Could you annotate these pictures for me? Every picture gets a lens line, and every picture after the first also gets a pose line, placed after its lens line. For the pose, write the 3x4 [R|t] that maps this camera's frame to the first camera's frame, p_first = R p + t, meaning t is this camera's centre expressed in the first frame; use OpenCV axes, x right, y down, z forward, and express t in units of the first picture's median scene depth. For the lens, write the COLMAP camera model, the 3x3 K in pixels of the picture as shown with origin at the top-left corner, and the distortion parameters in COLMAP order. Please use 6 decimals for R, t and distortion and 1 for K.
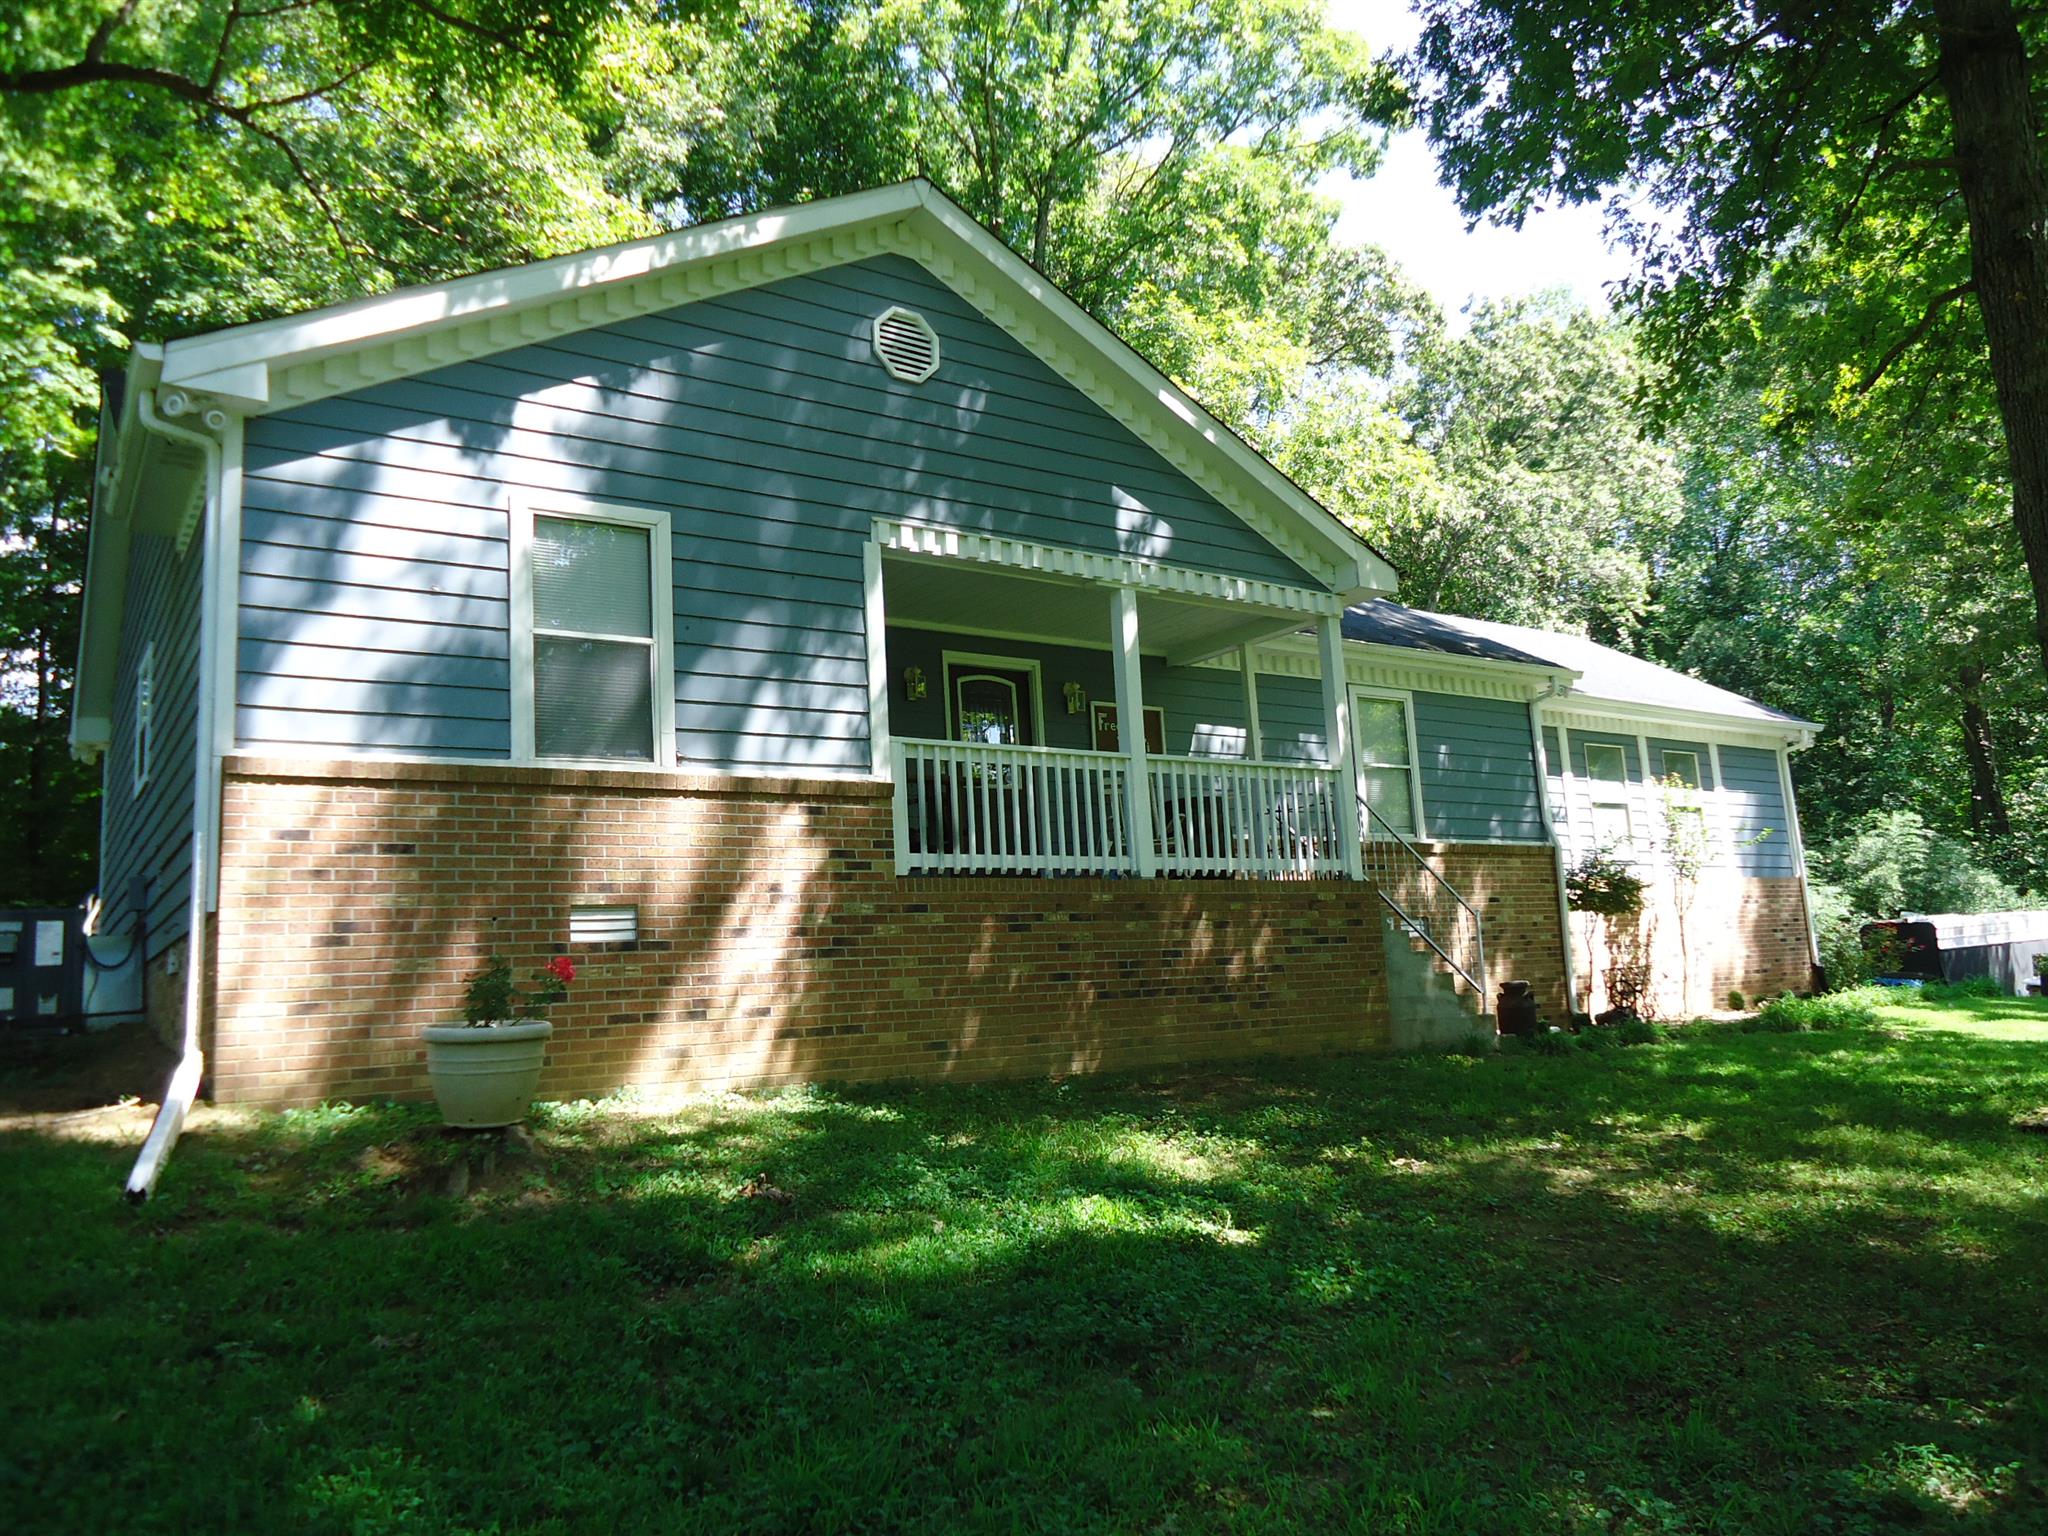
lens RADIAL K [[1513.9, 0, 1024.0], [0, 1513.9, 768.0], [0, 0, 1]] dist [0.012618, -0.003619]
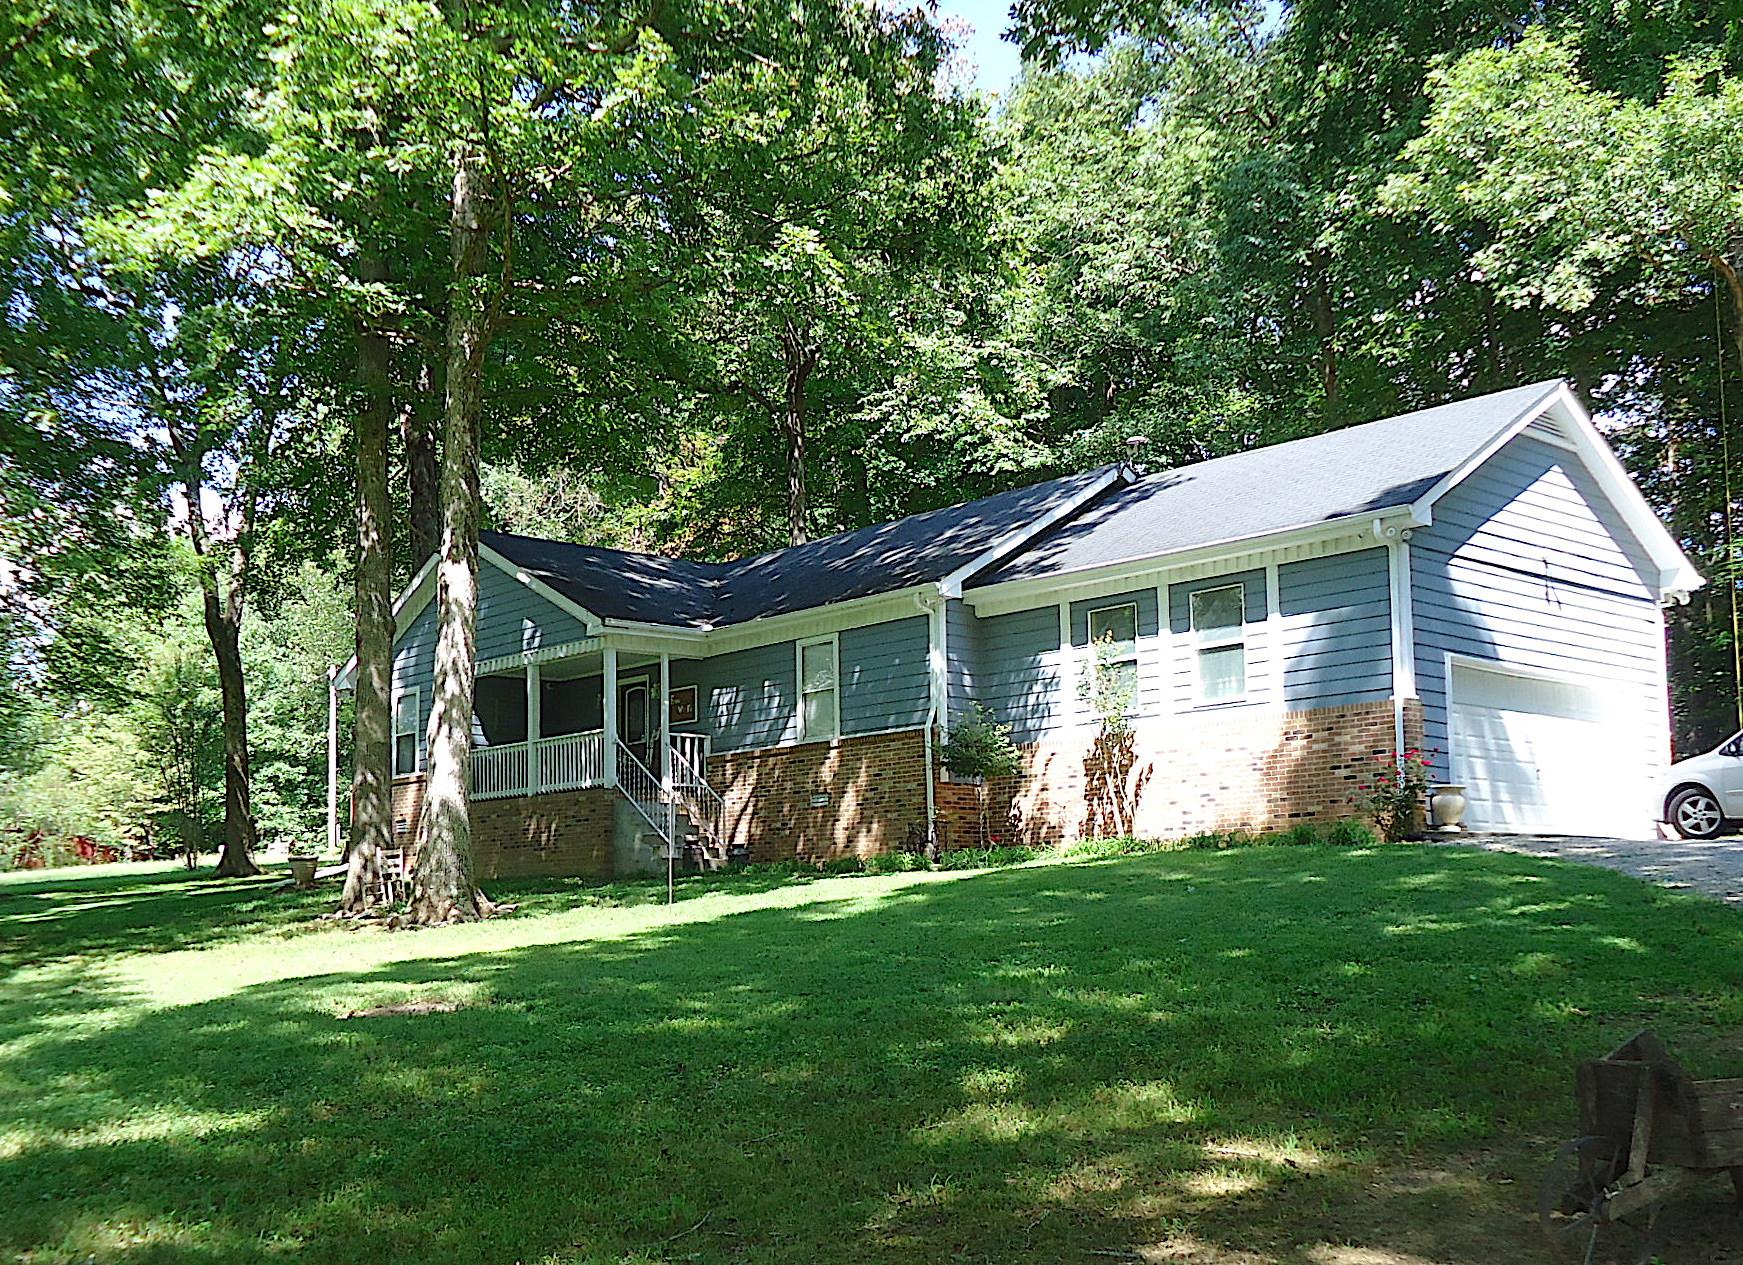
lens RADIAL K [[1784.1, 0, 871.5], [0, 1784.1, 632.5], [0, 0, 1]] dist [-0.006199, -0.002232]
pose [[0.135659, -0.102315, -0.985458, 1.946017], [0.169520, 0.982383, -0.078659, 0.087905], [0.976145, -0.156384, 0.150613, 0.797112]]
